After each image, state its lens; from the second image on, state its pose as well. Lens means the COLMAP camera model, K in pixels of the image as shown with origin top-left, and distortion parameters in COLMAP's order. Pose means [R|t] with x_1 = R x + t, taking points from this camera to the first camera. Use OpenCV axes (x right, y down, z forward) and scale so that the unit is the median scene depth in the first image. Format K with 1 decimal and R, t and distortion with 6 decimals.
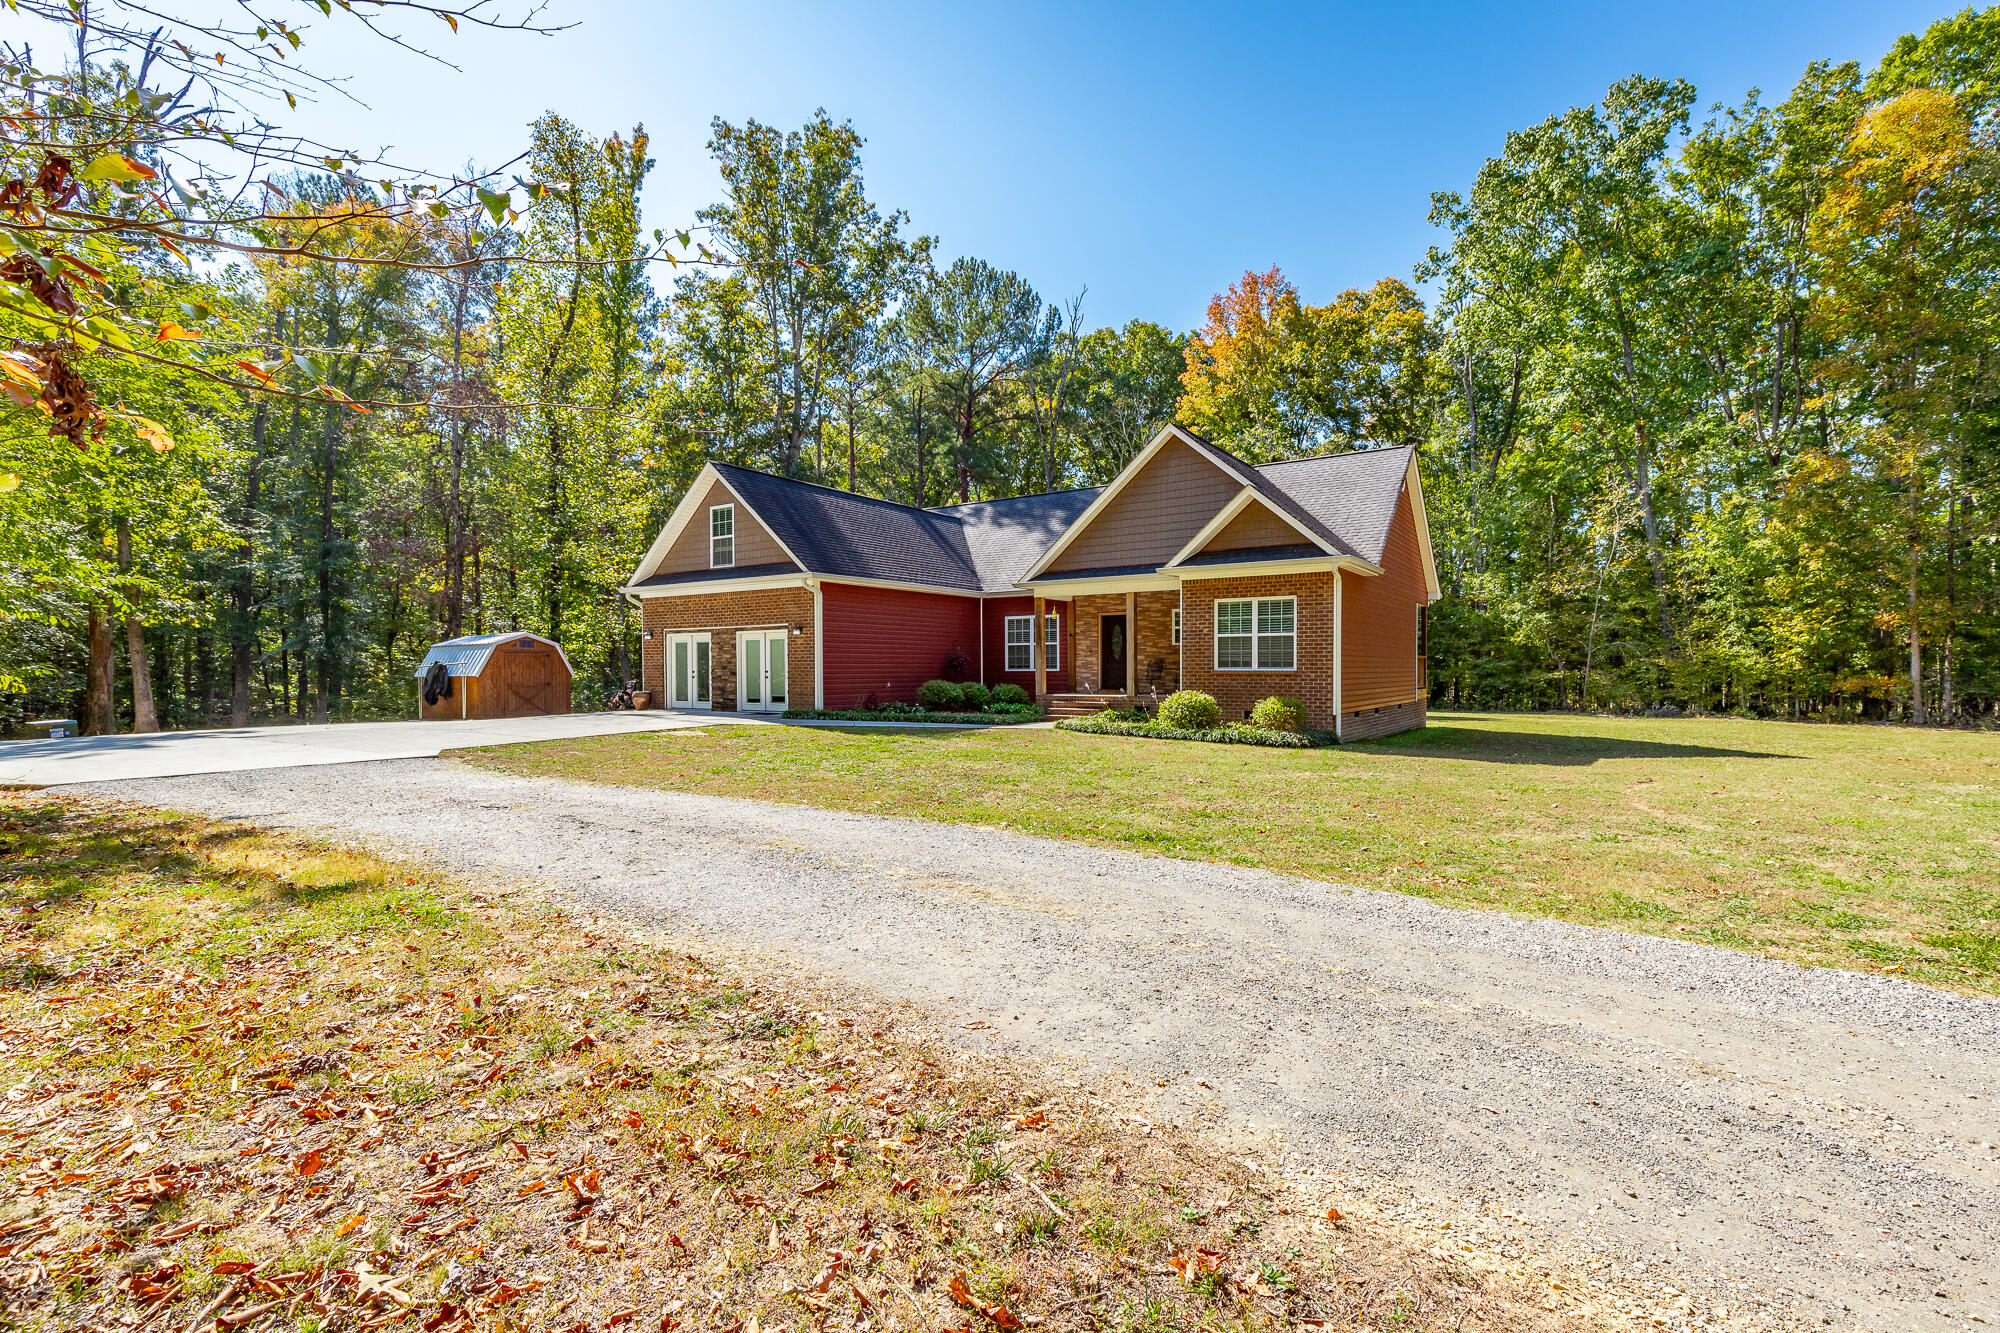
lens RADIAL K [[886.8, 0, 996.9], [0, 886.8, 660.1], [0, 0, 1]] dist [0.001773, 0.000333]
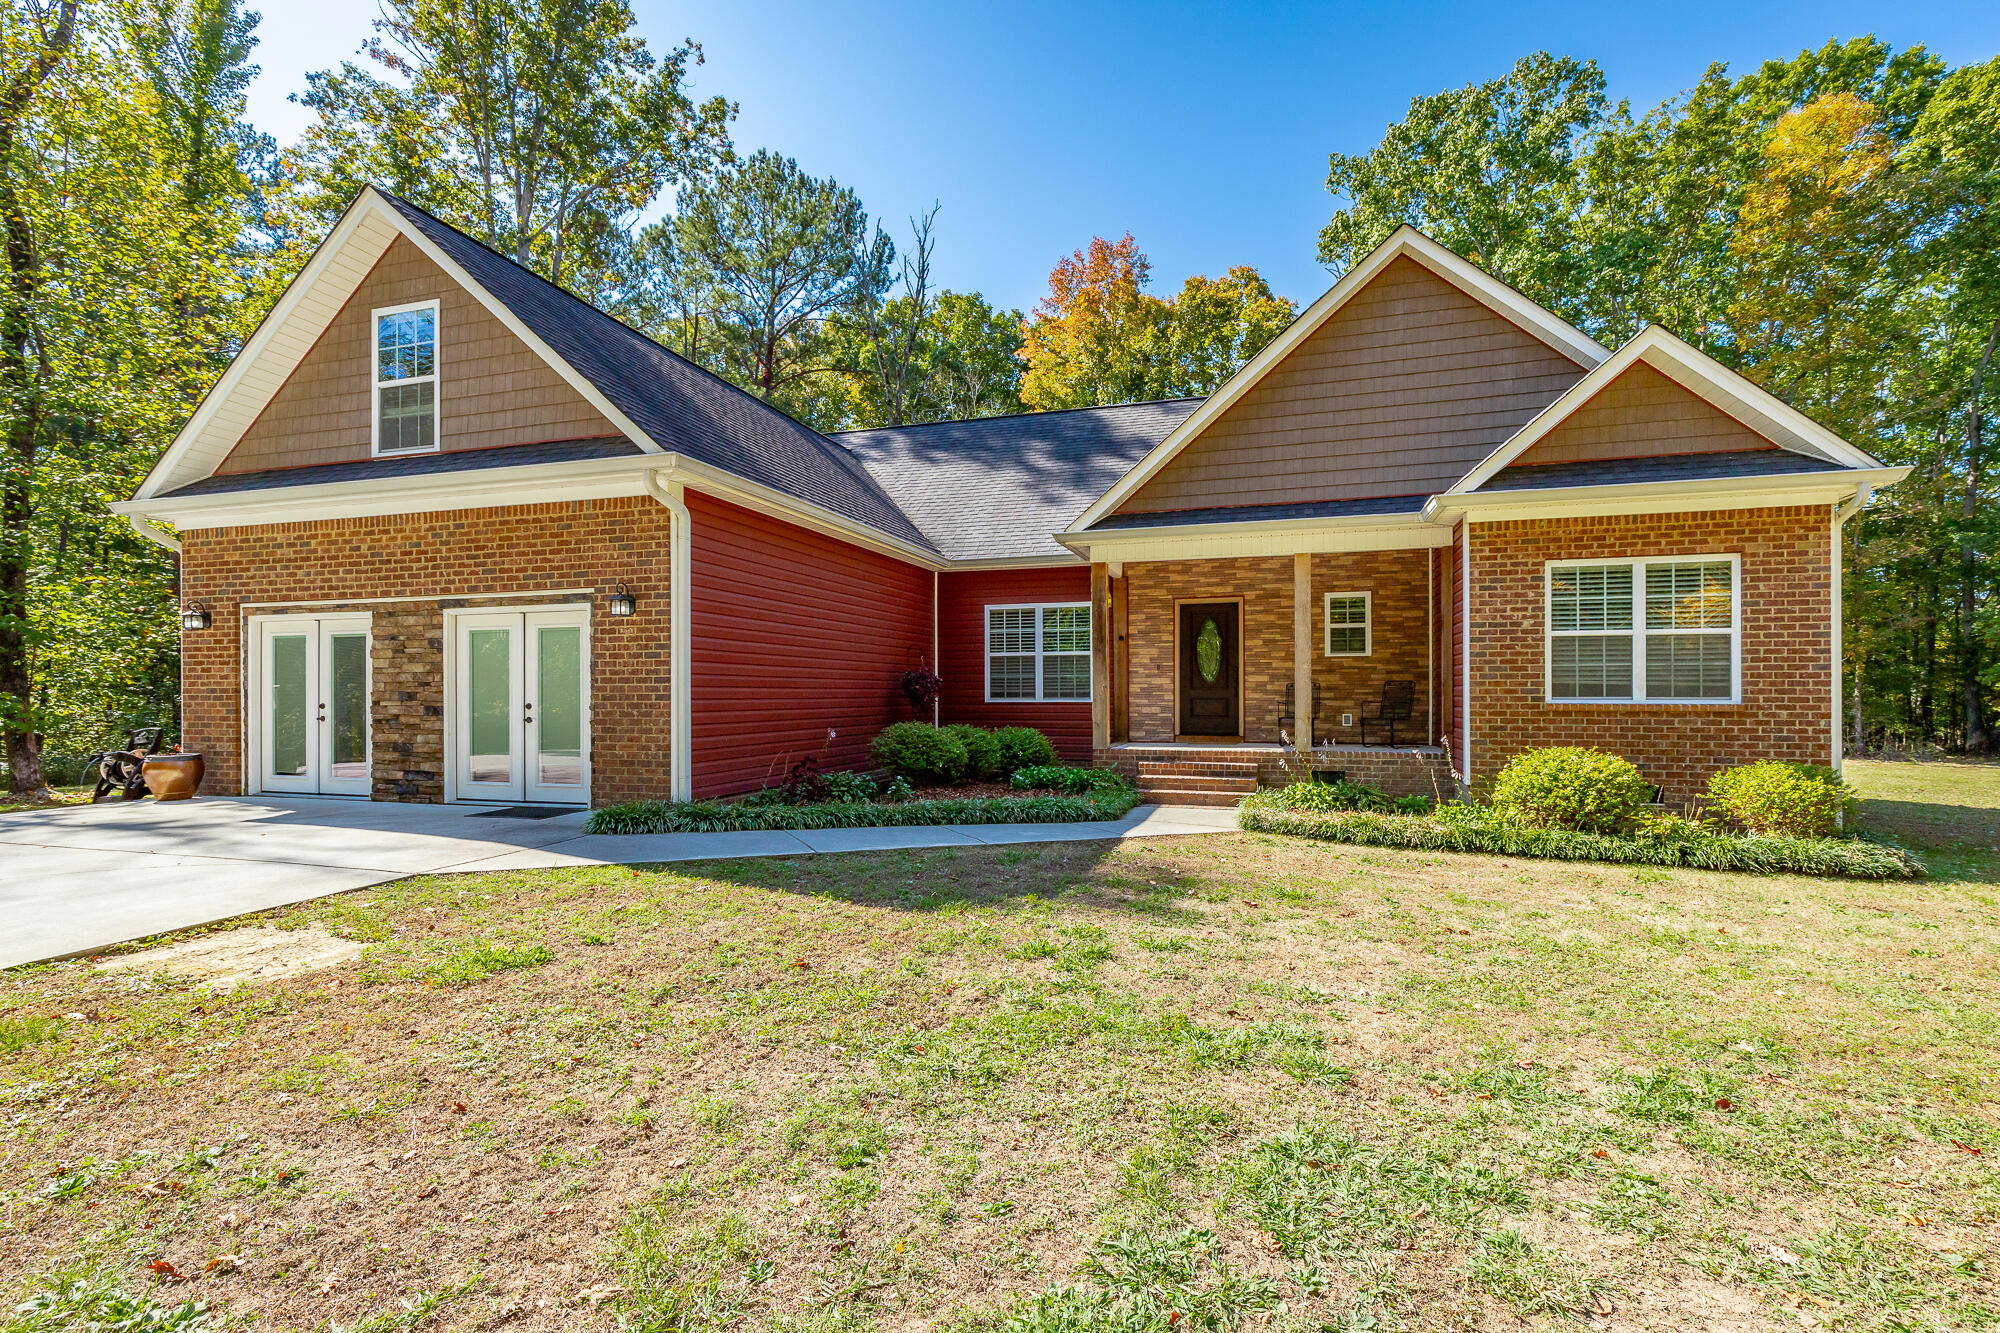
lens RADIAL K [[904.1, 0, 1004.4], [0, 904.1, 680.9], [0, 0, 1]] dist [0.003404, -0.000623]
pose [[0.955526, 0.005784, 0.294850, -0.156489], [-0.003649, 0.999963, -0.007793, 0.003213], [-0.294884, 0.006371, 0.955512, 0.484025]]
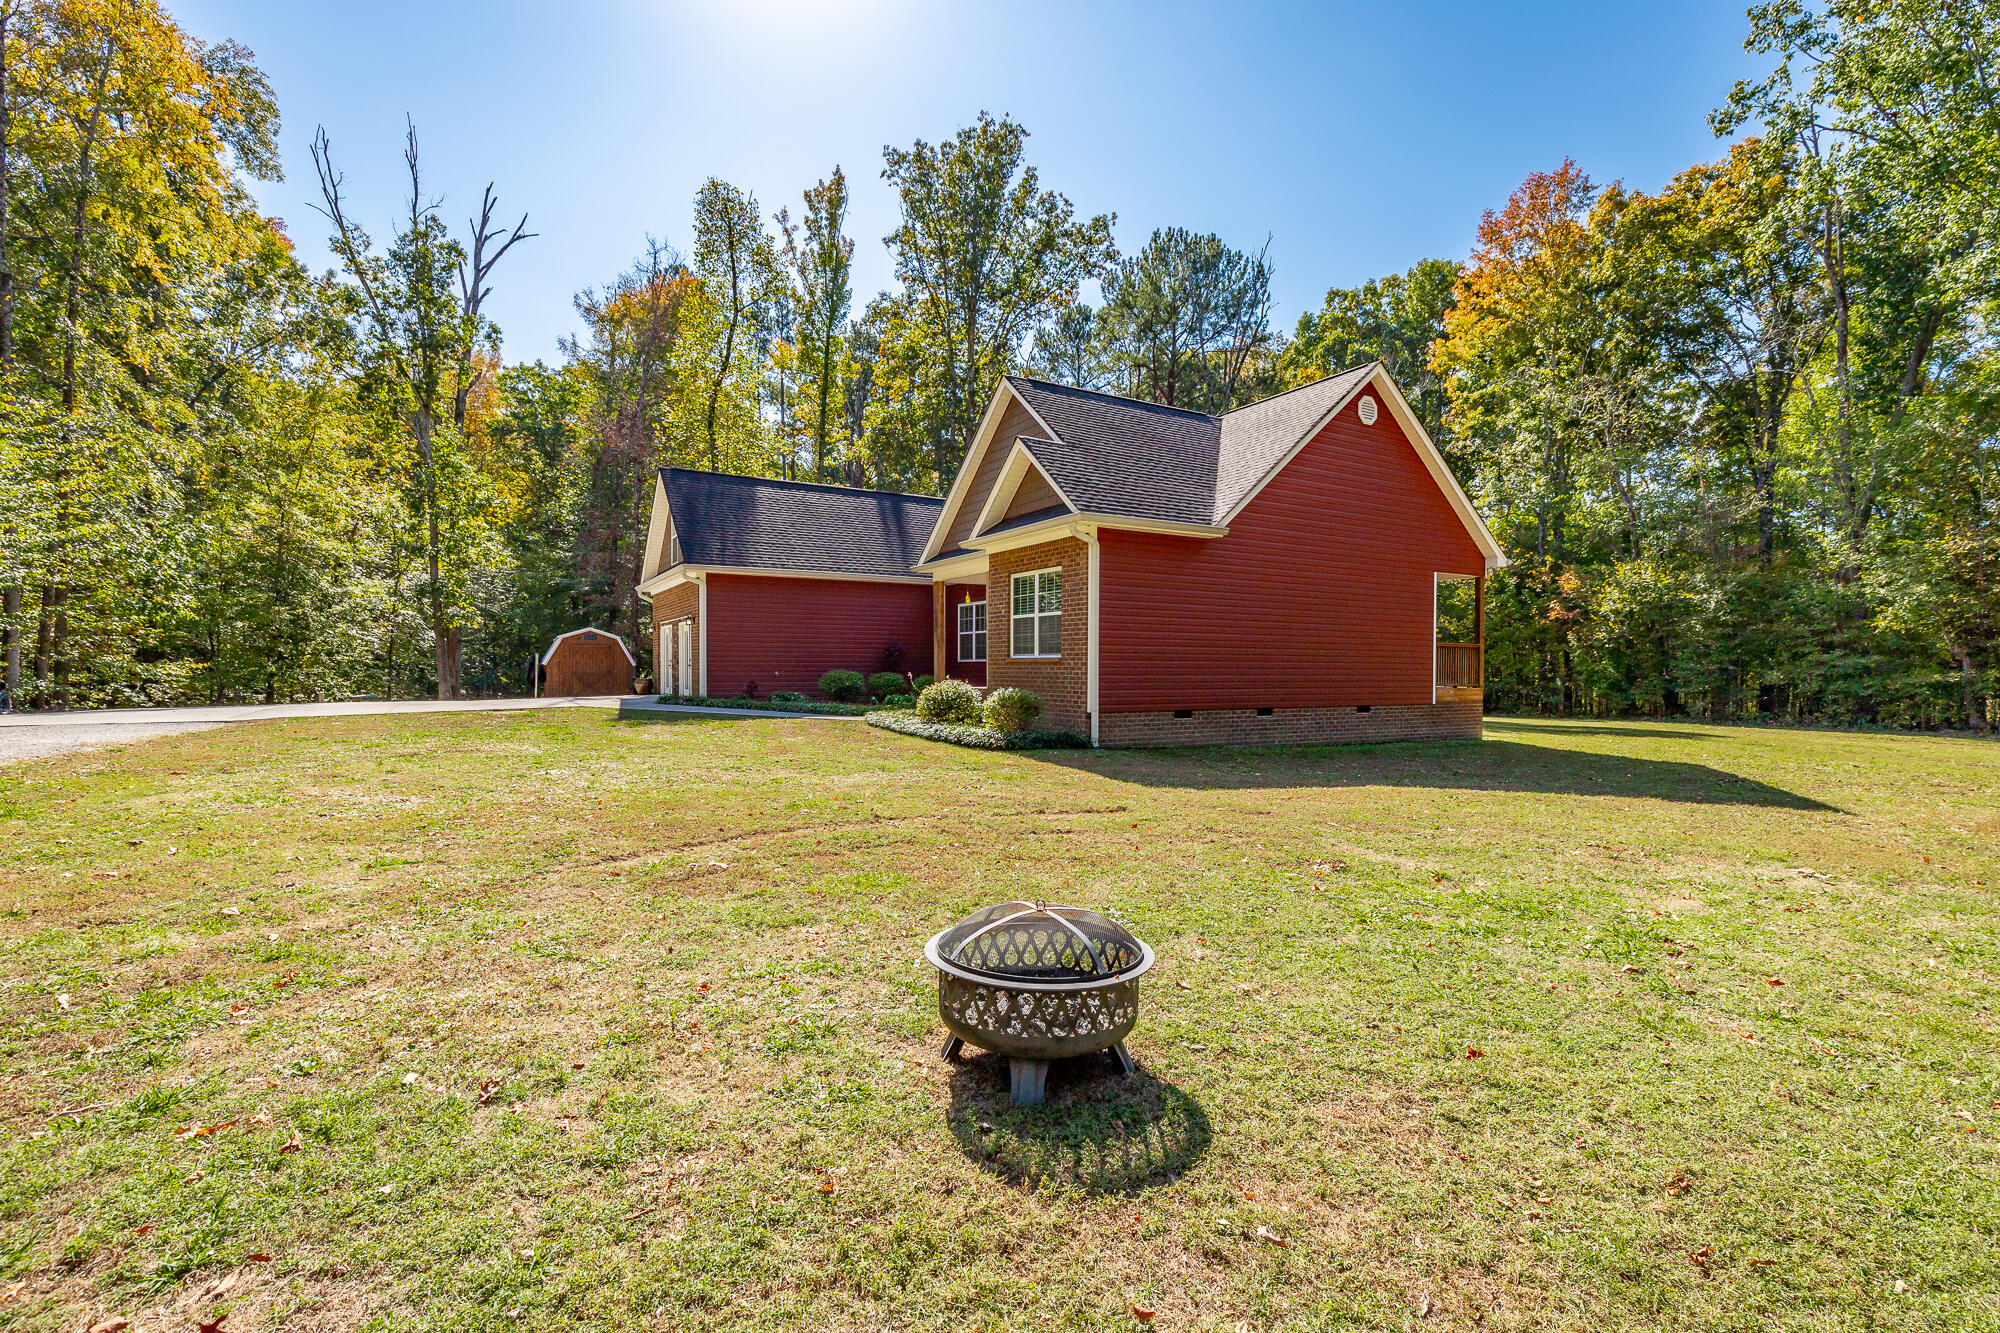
lens RADIAL K [[883.3, 0, 1000.6], [0, 883.3, 656.0], [0, 0, 1]] dist [0.002188, 0.000983]
pose [[0.905903, 0.000490, -0.423485, 0.479782], [-0.002417, 0.999989, -0.004014, 0.010492], [0.423478, 0.004660, 0.905894, 0.179154]]
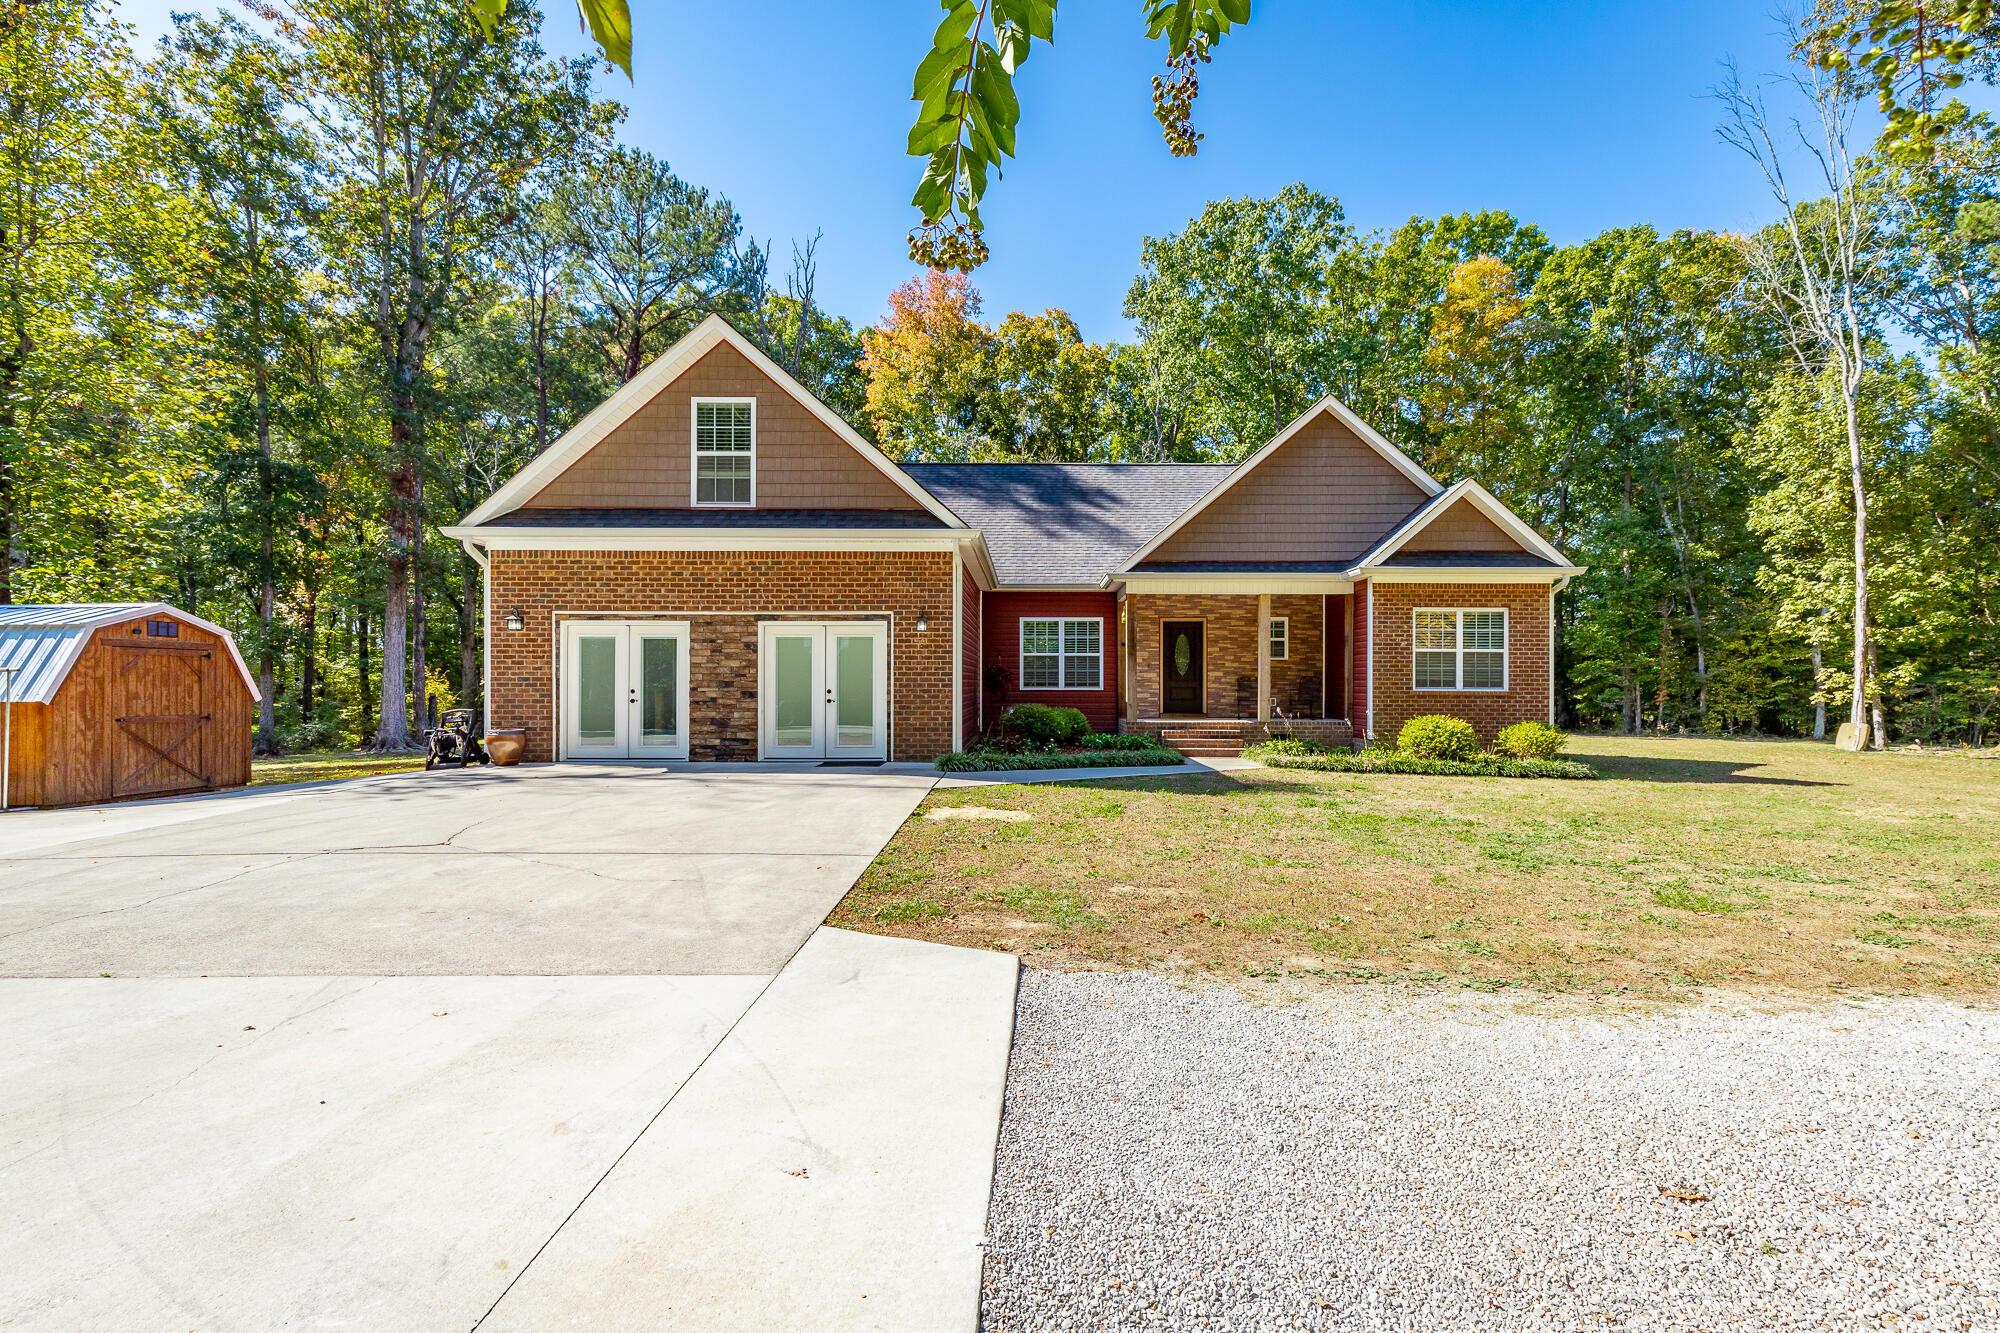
lens RADIAL K [[896.2, 0, 1020.0], [0, 896.2, 669.2], [0, 0, 1]] dist [0.000622, -0.000292]
pose [[0.829995, 0.013927, 0.557597, -0.440892], [-0.009970, 0.999899, -0.010134, 0.002537], [-0.557681, 0.002852, 0.830050, 0.396640]]
